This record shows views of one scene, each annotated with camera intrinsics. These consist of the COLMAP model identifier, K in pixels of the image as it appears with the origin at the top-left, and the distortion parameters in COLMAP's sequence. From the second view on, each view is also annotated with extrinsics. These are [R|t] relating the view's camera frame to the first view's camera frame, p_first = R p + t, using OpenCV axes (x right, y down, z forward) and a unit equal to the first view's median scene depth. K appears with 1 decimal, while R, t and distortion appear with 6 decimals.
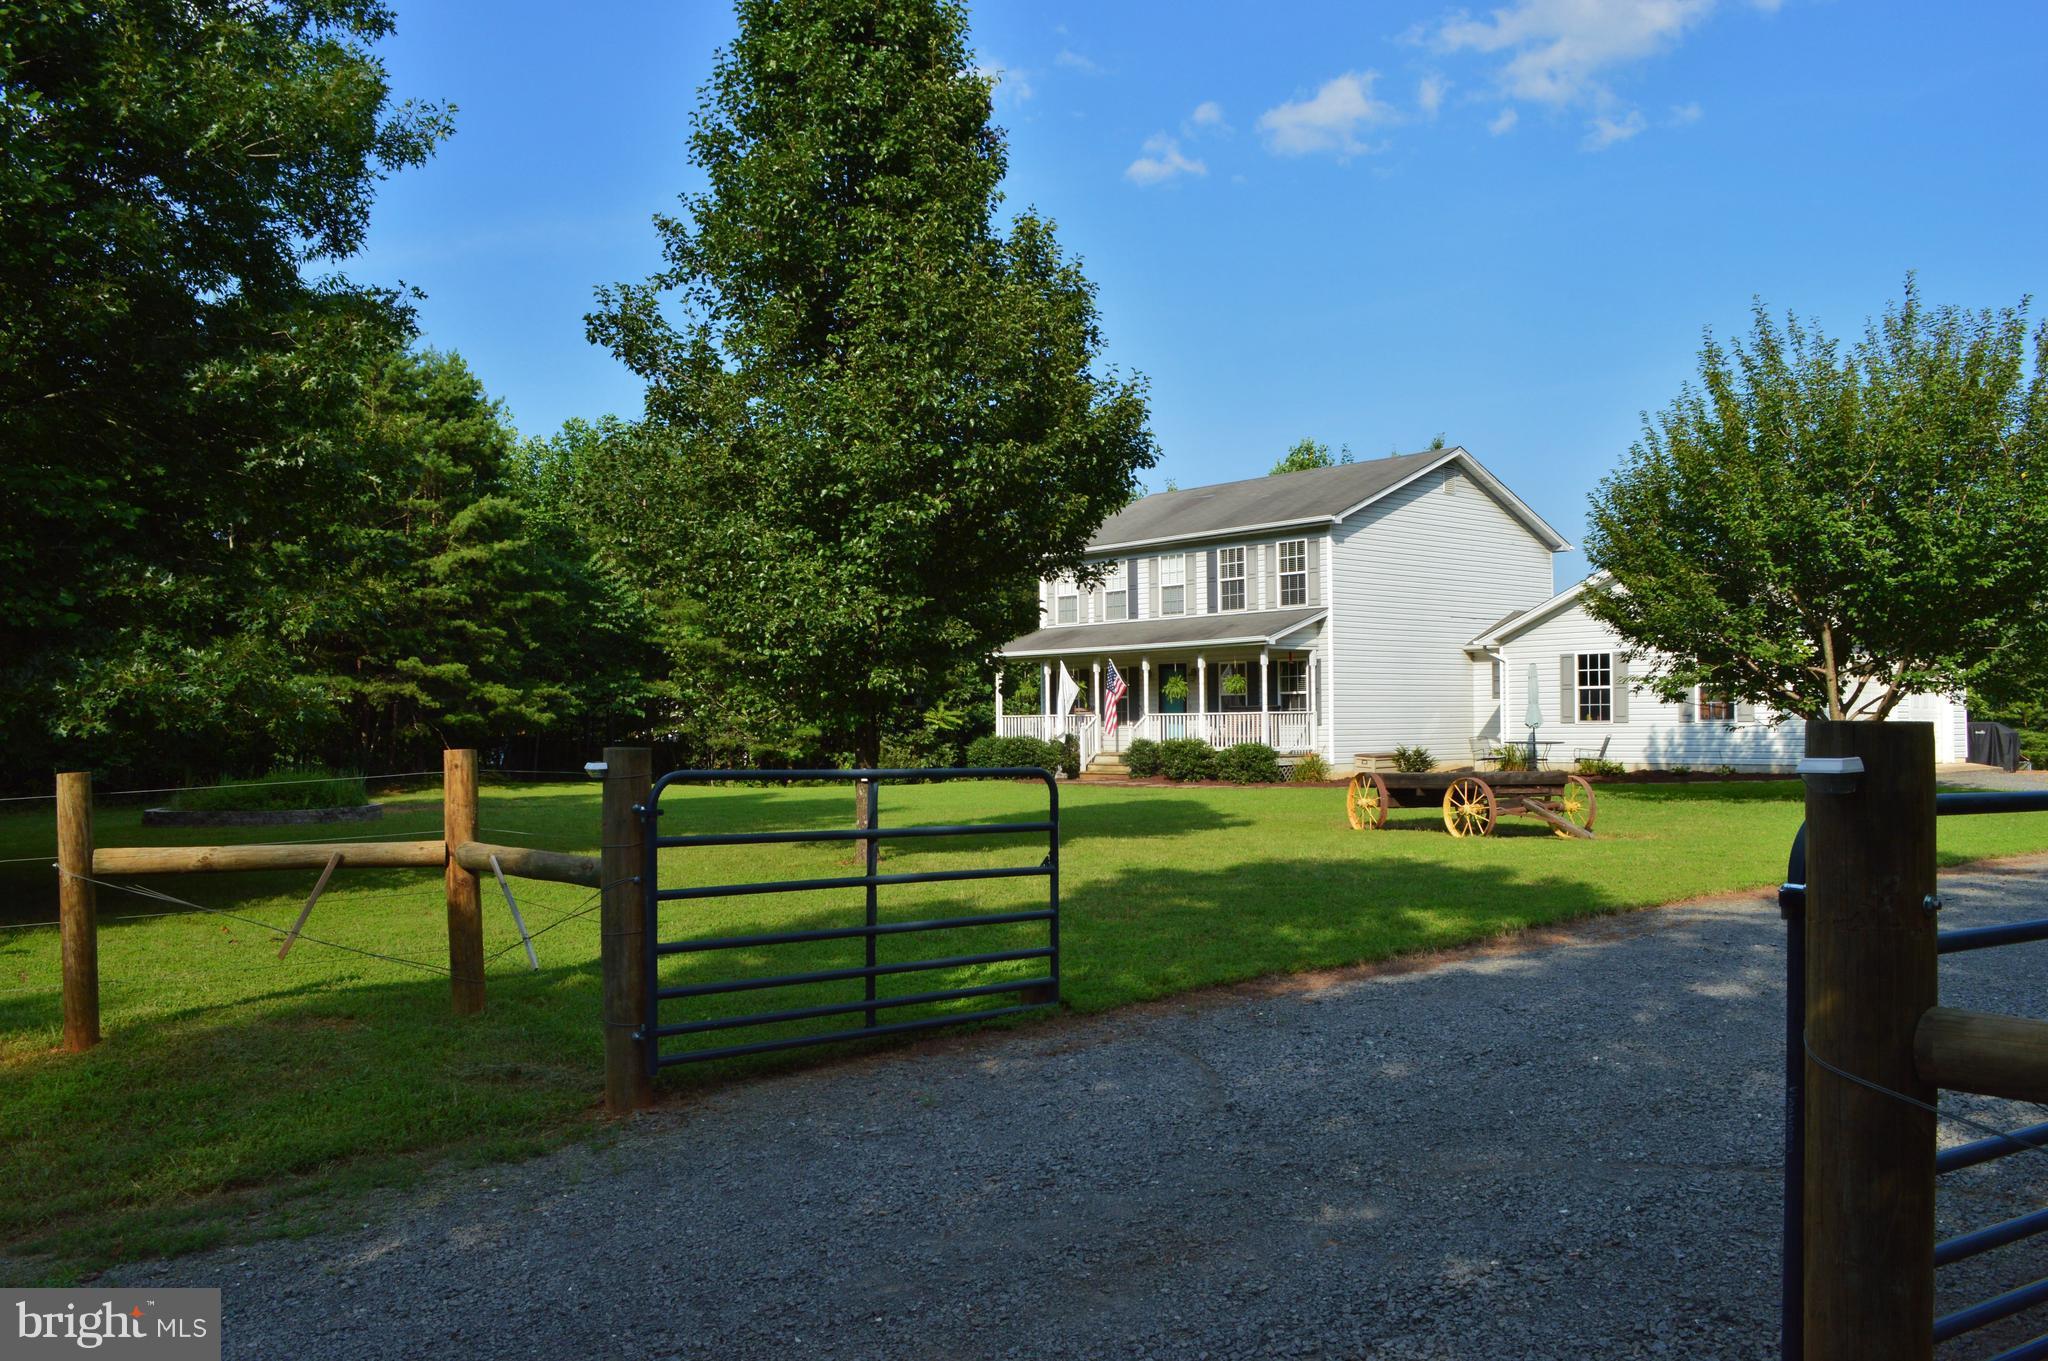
lens RADIAL K [[1647.3, 0, 1024.0], [0, 1647.3, 680.5], [0, 0, 1]] dist [-0.044150, -0.040935]
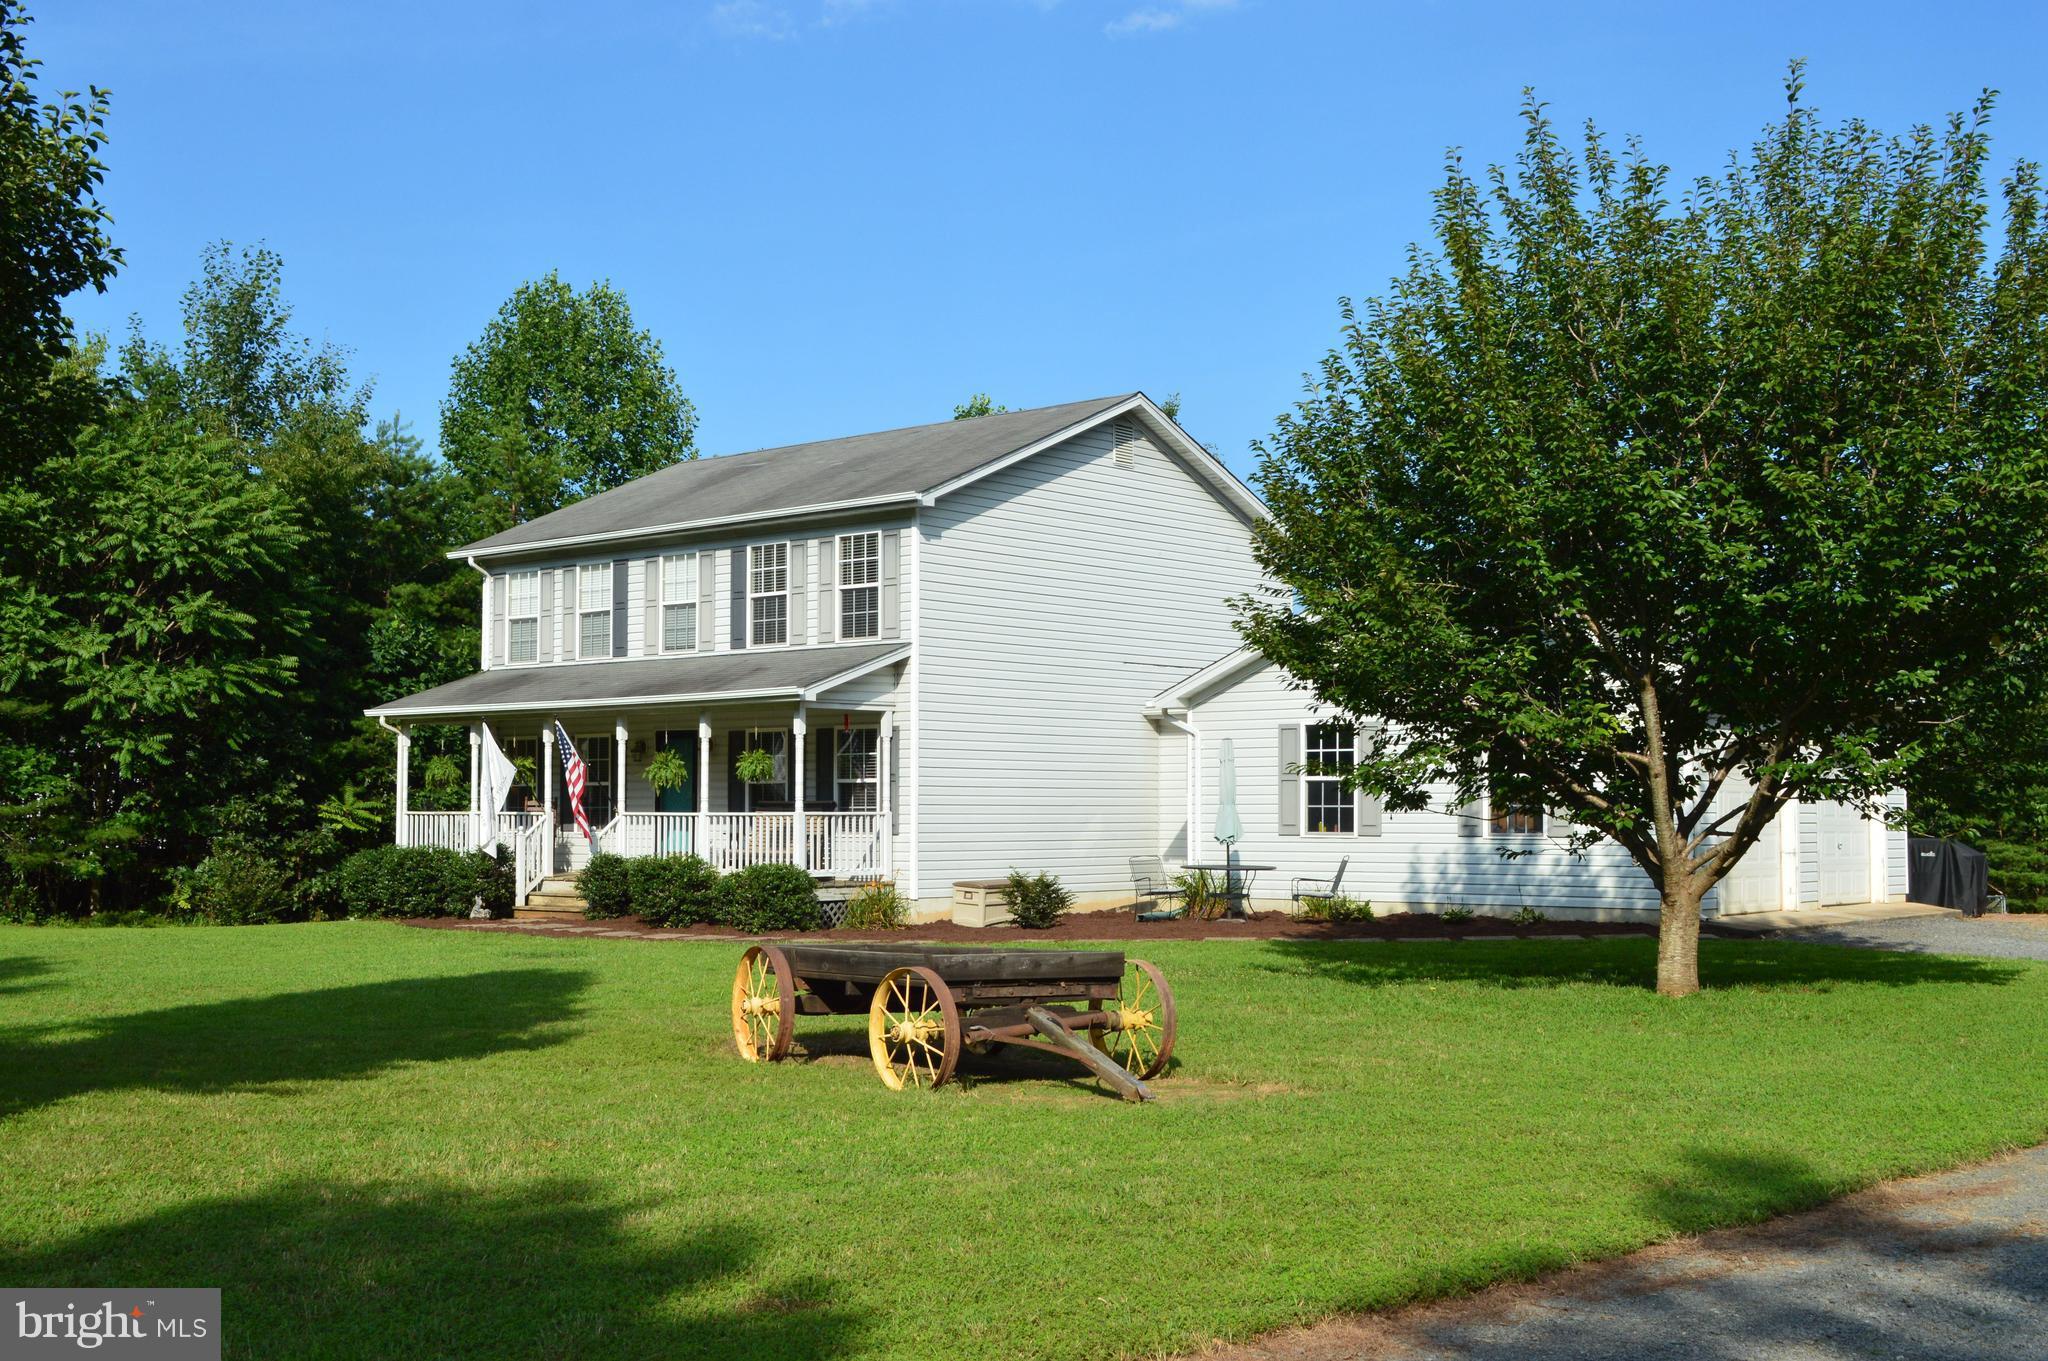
lens RADIAL K [[2215.3, 0, 1024.0], [0, 2215.3, 680.5], [0, 0, 1]] dist [-0.018050, -0.142850]
pose [[0.990688, 0.017222, 0.135057, 0.118239], [-0.012805, 0.999357, -0.033504, -0.003195], [-0.135547, 0.031462, 0.990271, 0.181929]]
